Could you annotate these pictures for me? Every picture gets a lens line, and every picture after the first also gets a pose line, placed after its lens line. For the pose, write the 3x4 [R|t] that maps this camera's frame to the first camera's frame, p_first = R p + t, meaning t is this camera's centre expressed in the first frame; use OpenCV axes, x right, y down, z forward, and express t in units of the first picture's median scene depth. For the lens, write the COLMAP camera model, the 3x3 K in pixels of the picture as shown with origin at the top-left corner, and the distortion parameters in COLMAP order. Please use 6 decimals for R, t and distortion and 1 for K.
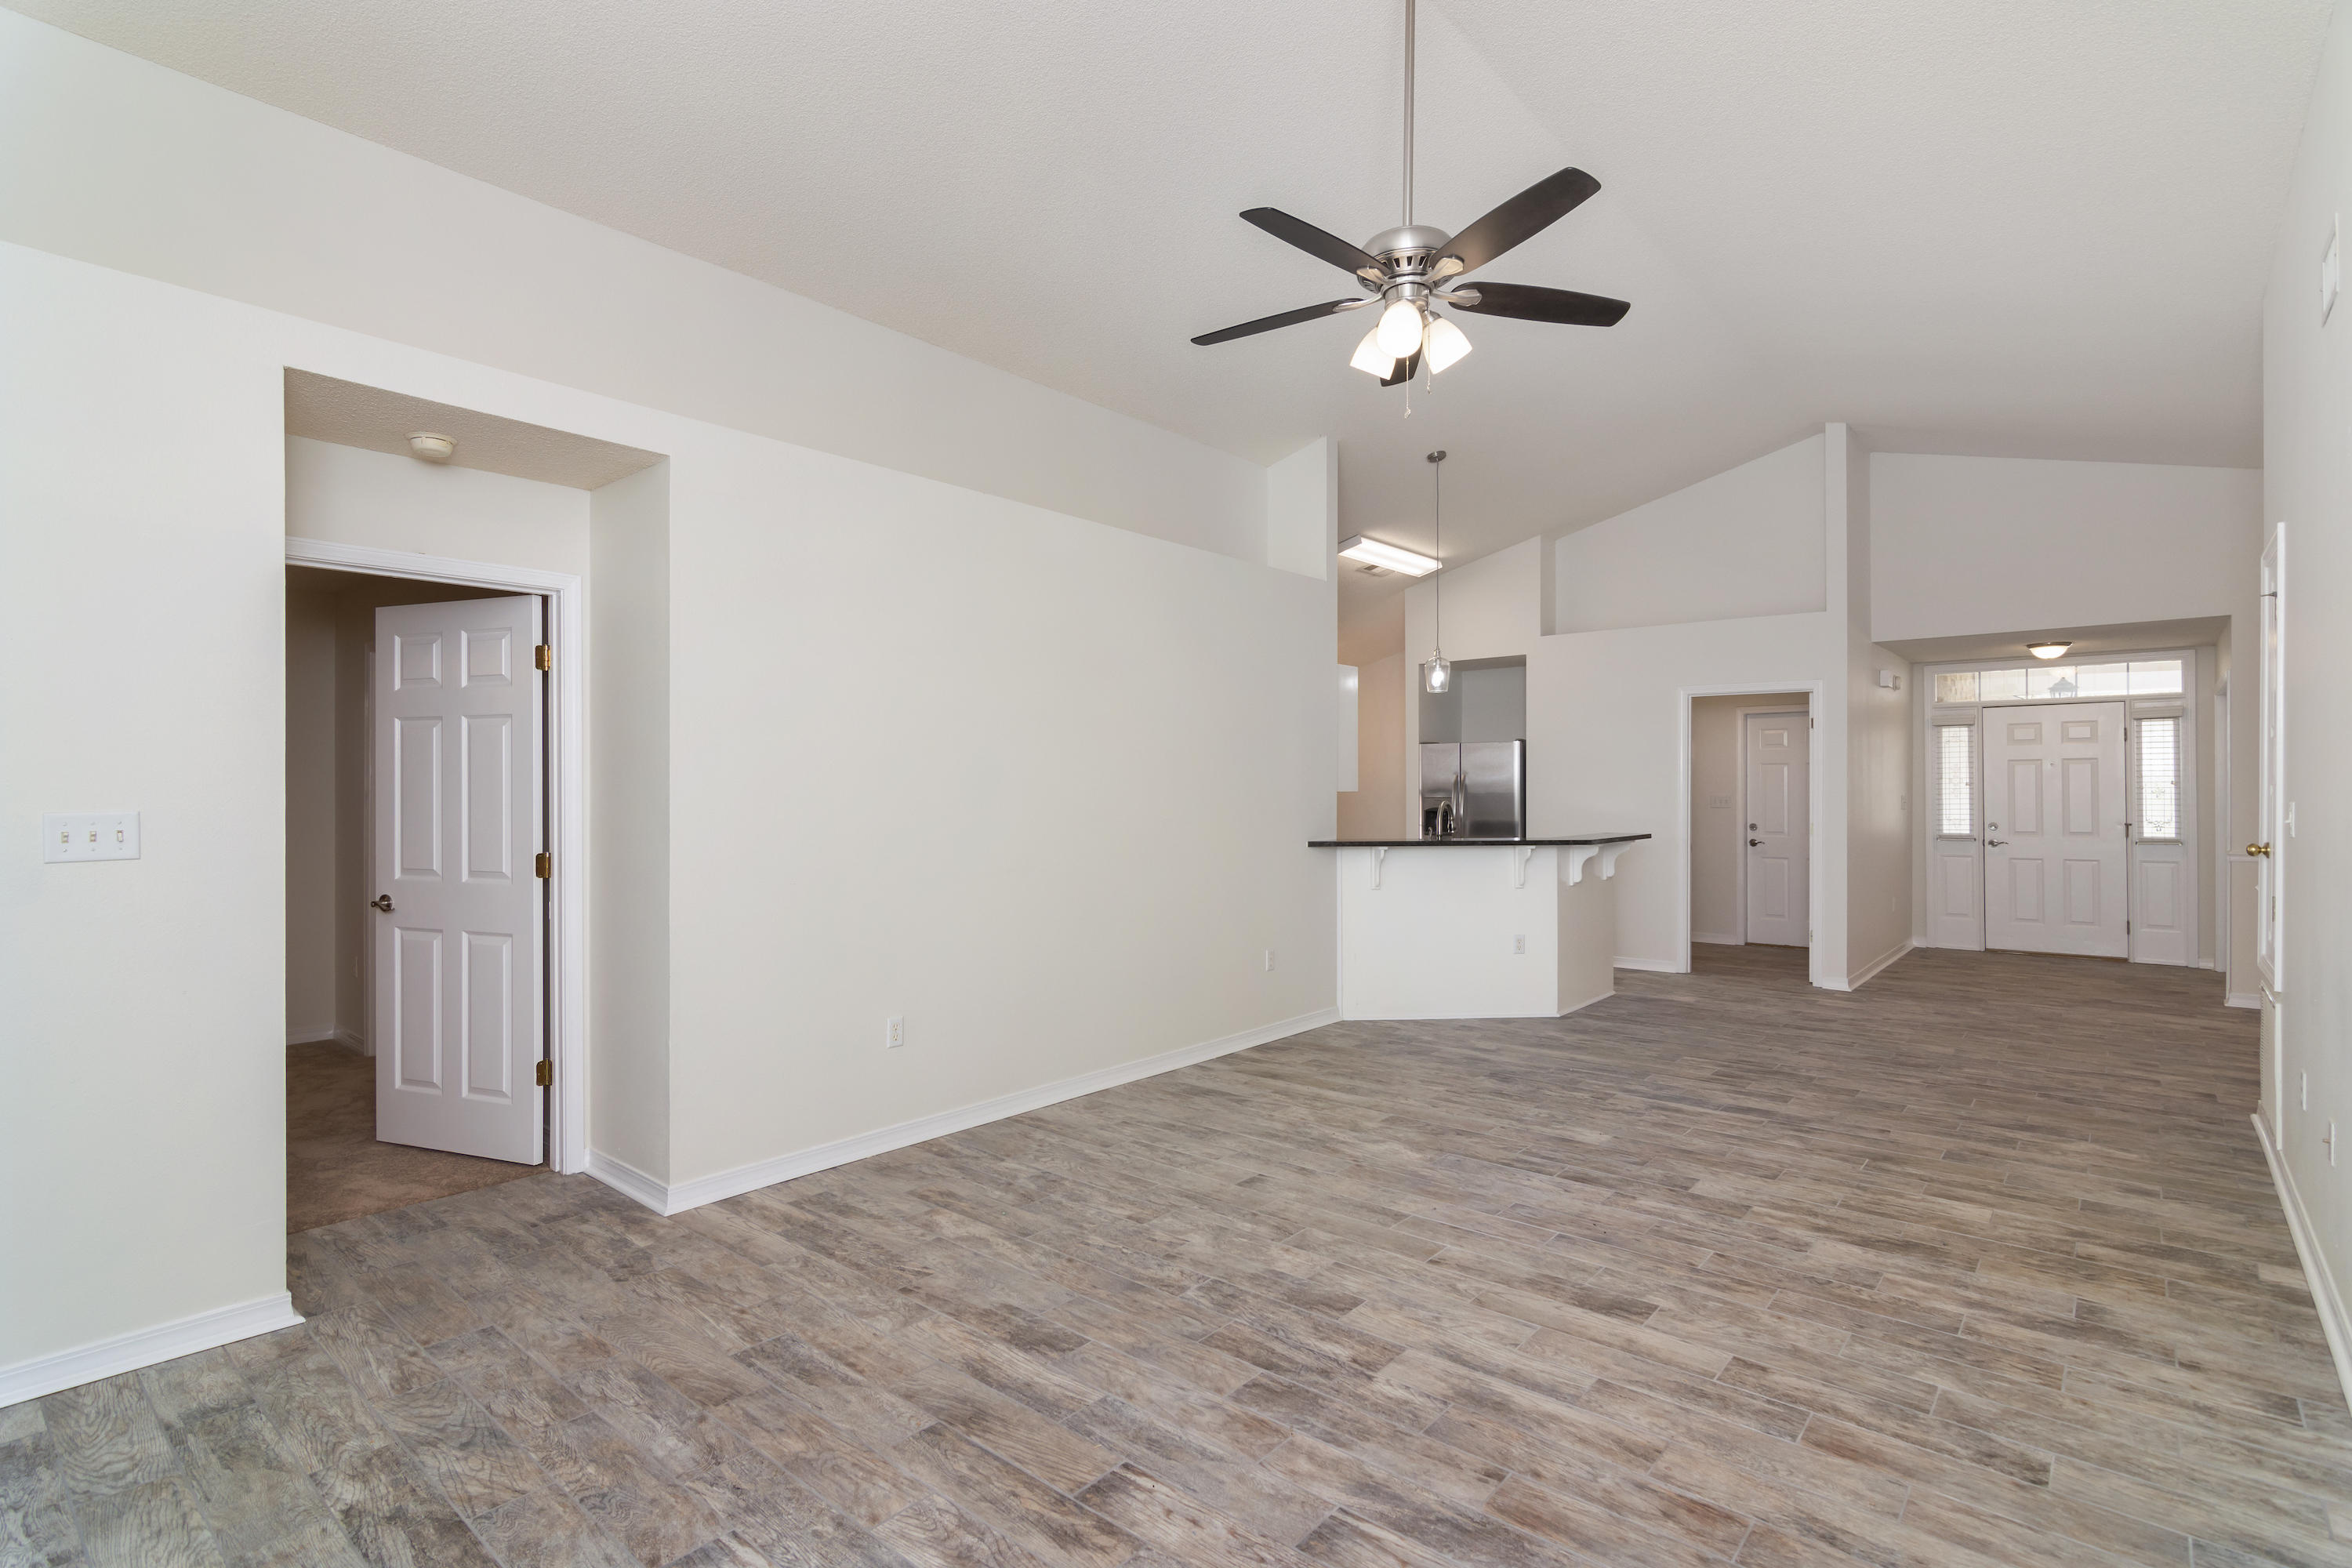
lens RADIAL K [[1149.4, 0, 1181.1], [0, 1149.4, 782.4], [0, 0, 1]] dist [-0.003643, 0.003068]
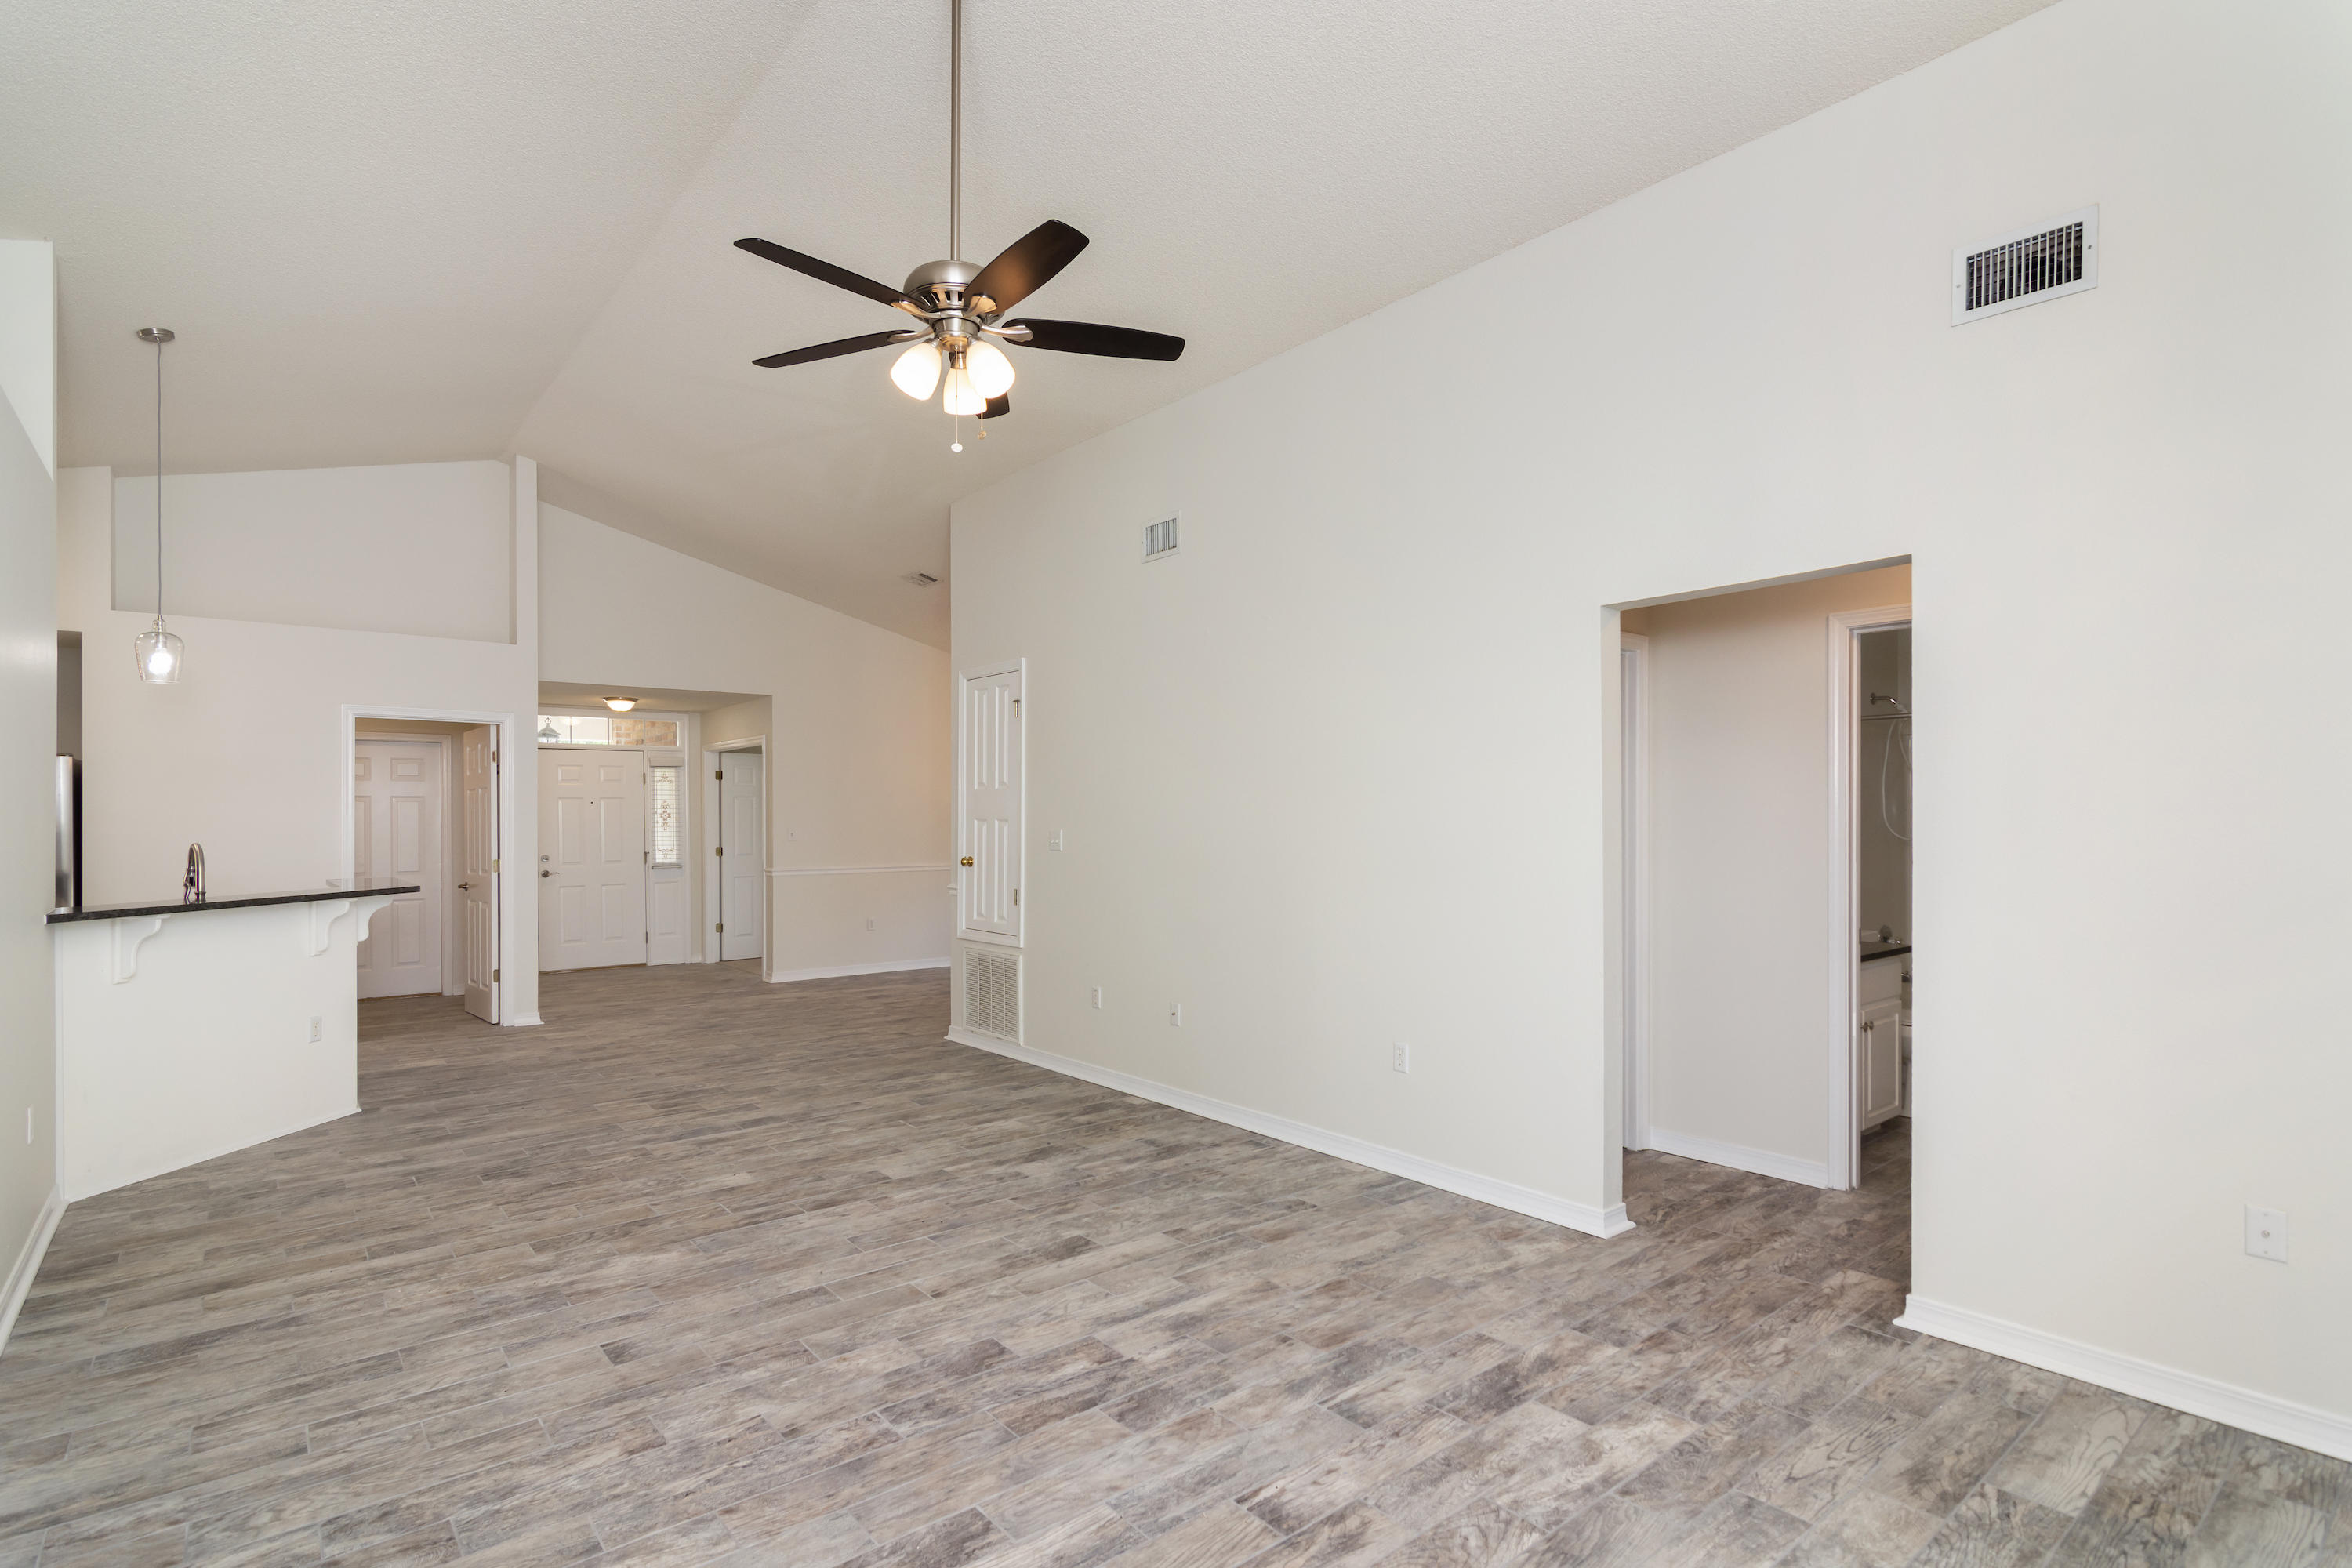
lens RADIAL K [[1149.4, 0, 1185.5], [0, 1149.4, 807.0], [0, 0, 1]] dist [-0.003643, 0.003068]
pose [[0.163644, 0.011681, 0.986450, -0.658256], [-0.001473, 0.999932, -0.011597, 0.003275], [-0.986518, 0.000444, 0.163650, 0.556525]]
